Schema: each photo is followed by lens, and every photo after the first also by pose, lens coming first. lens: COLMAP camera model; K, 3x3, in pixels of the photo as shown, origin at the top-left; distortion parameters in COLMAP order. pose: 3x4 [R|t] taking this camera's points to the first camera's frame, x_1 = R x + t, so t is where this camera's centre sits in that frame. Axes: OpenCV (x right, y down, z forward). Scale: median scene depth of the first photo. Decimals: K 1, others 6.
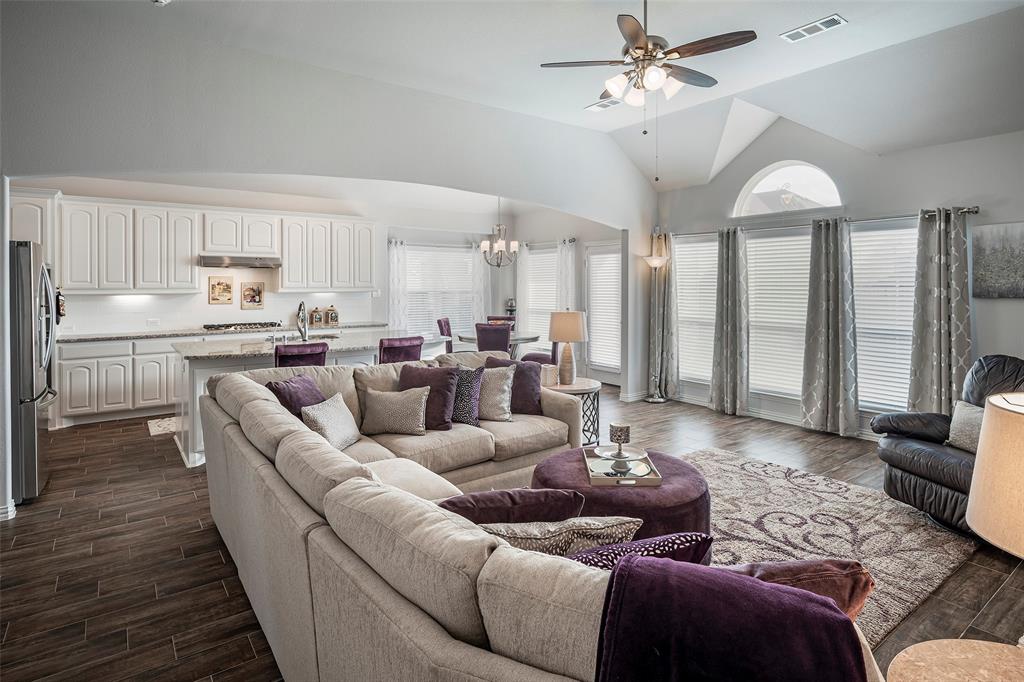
lens RADIAL K [[545.9, 0, 497.8], [0, 545.9, 281.9], [0, 0, 1]] dist [-0.004023, -0.000655]
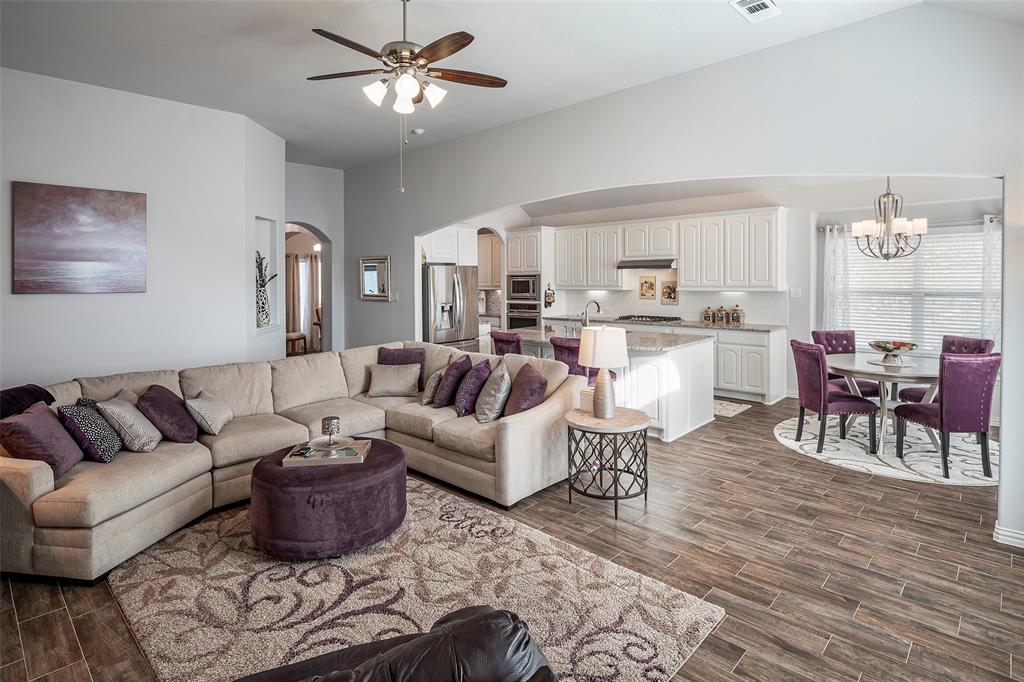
lens RADIAL K [[531.6, 0, 530.3], [0, 531.6, 286.8], [0, 0, 1]] dist [-0.000867, -0.001460]
pose [[0.208751, 0.017872, -0.977806, 0.619914], [0.014161, 0.999673, 0.021295, -0.016229], [0.977866, -0.018292, 0.208430, 0.530490]]
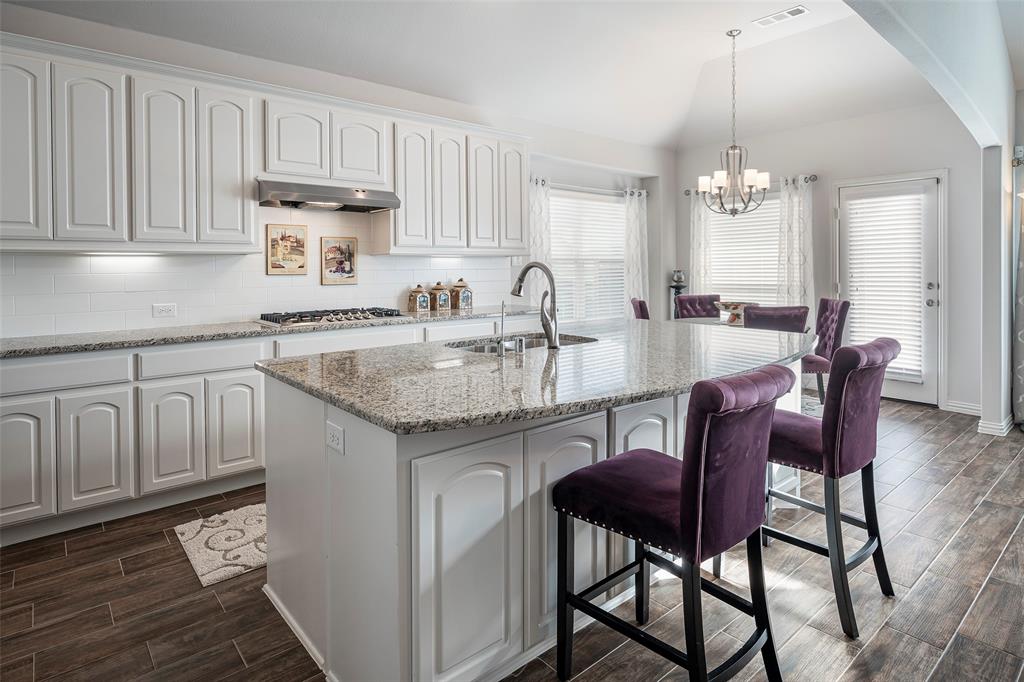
lens RADIAL K [[558.0, 0, 509.5], [0, 558.0, 269.6], [0, 0, 1]] dist [-0.007160, 0.001315]
pose [[0.996598, -0.003760, 0.082326, -0.351400], [0.002938, 0.999945, 0.010099, 0.031578], [-0.082360, -0.009823, 0.996554, 0.452337]]
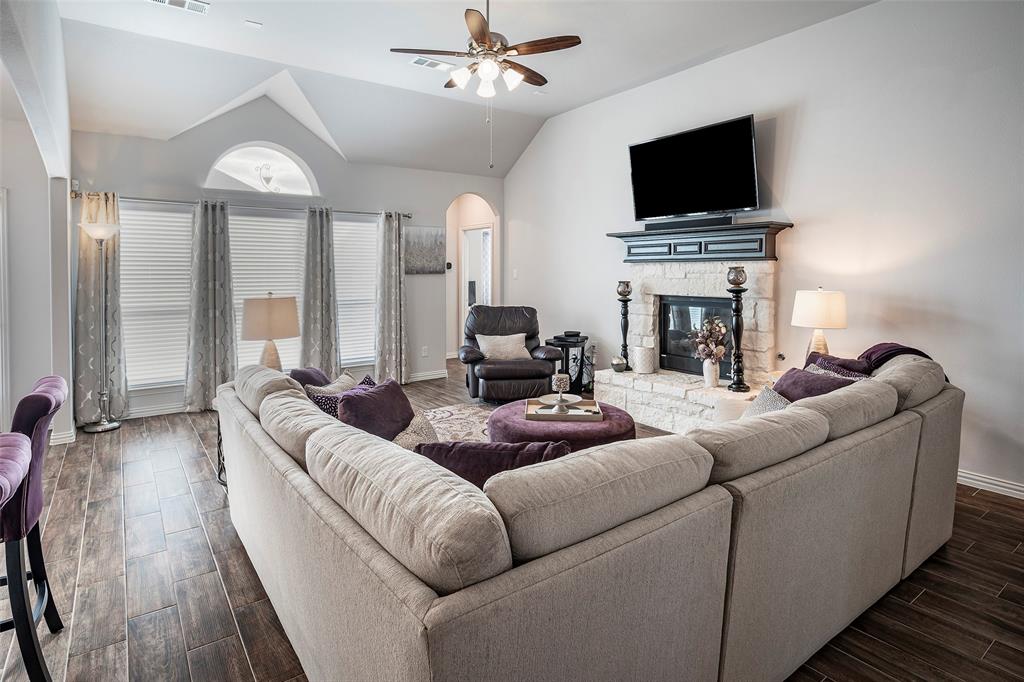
lens RADIAL K [[545.9, 0, 497.8], [0, 545.9, 281.9], [0, 0, 1]] dist [-0.004023, -0.000655]
pose [[0.003230, -0.019205, 0.999810, -0.418731], [-0.000336, 0.999815, 0.019206, 0.014712], [-0.999995, -0.000398, 0.003223, 0.495354]]
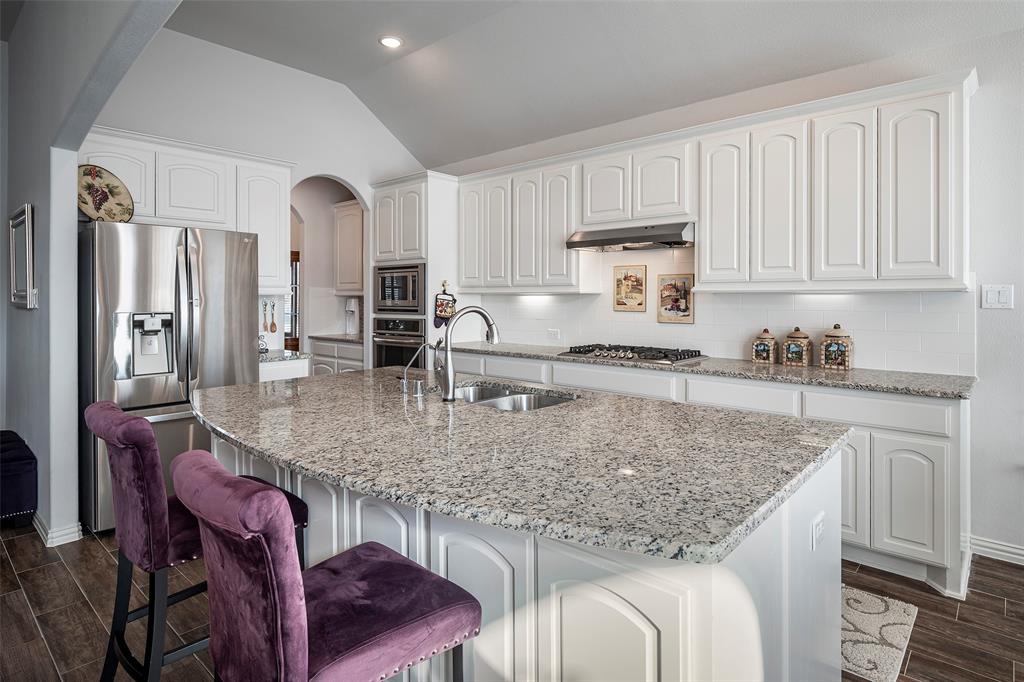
lens RADIAL K [[556.7, 0, 515.7], [0, 556.7, 295.8], [0, 0, 1]] dist [0.001189, -0.000283]
pose [[0.224782, 0.001209, -0.974408, 0.059802], [0.002869, 0.999994, 0.001903, 0.022921], [0.974405, -0.003223, 0.224777, 0.784374]]
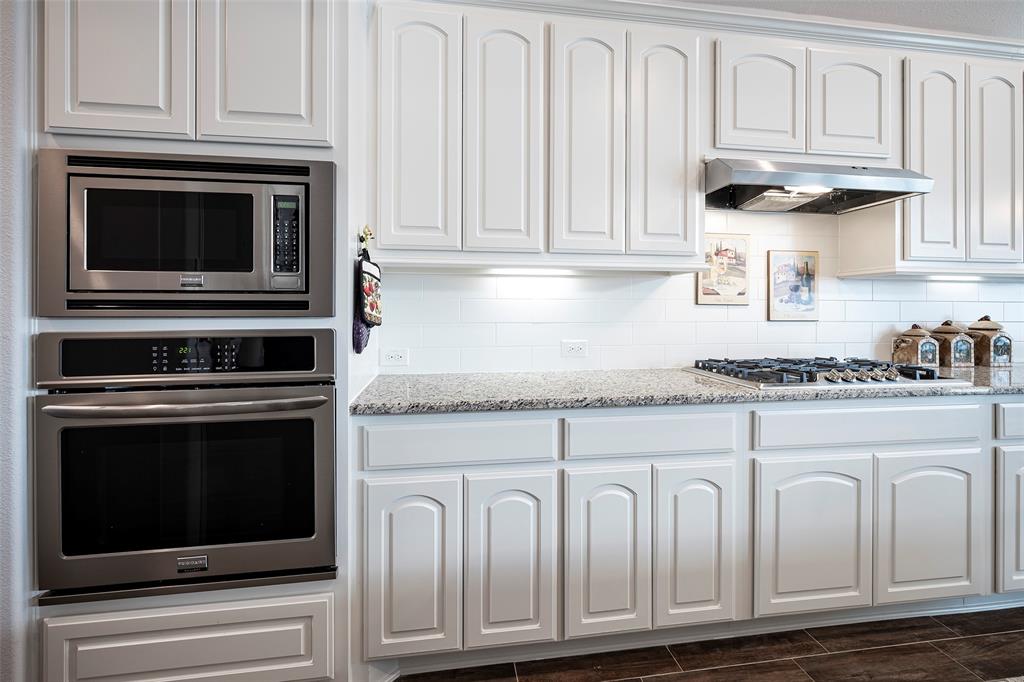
lens RADIAL K [[465.8, 0, 521.1], [0, 465.8, 305.5], [0, 0, 1]] dist [0.001998, -0.000072]
pose [[0.895817, 0.002497, -0.444416, -0.516988], [-0.004076, 0.999988, -0.002598, 0.044231], [0.444404, 0.004139, 0.895817, 0.683446]]
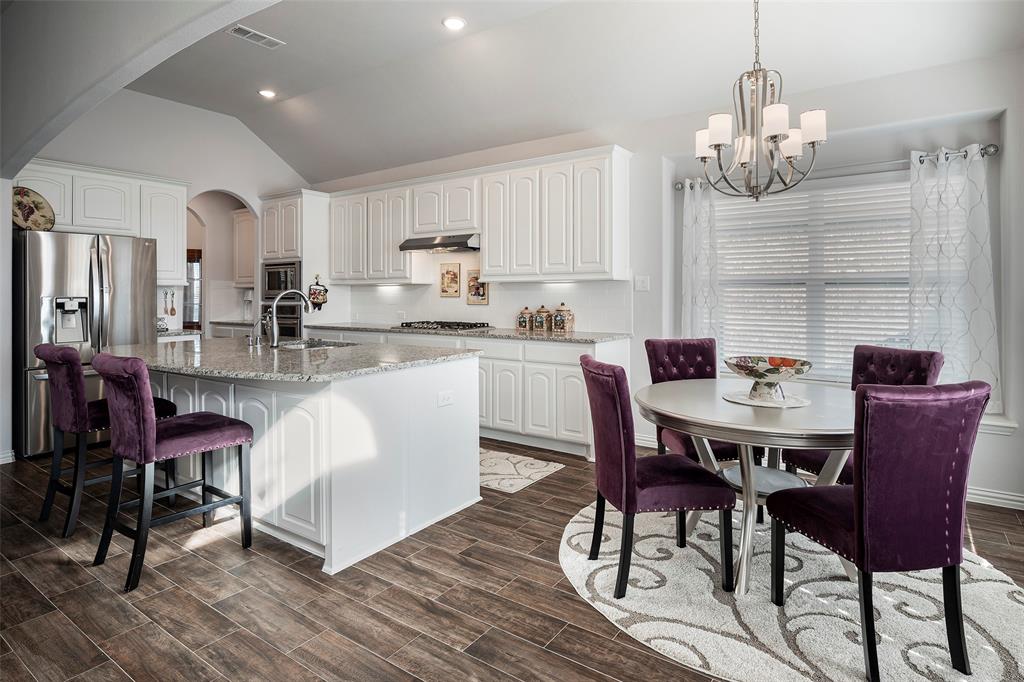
lens RADIAL K [[553.6, 0, 524.3], [0, 553.6, 287.9], [0, 0, 1]] dist [0.000853, 0.000220]
pose [[0.342610, -0.006071, -0.939458, 0.325602], [0.005895, 0.999973, -0.004312, 0.032672], [0.939459, -0.004061, 0.342637, 0.867566]]
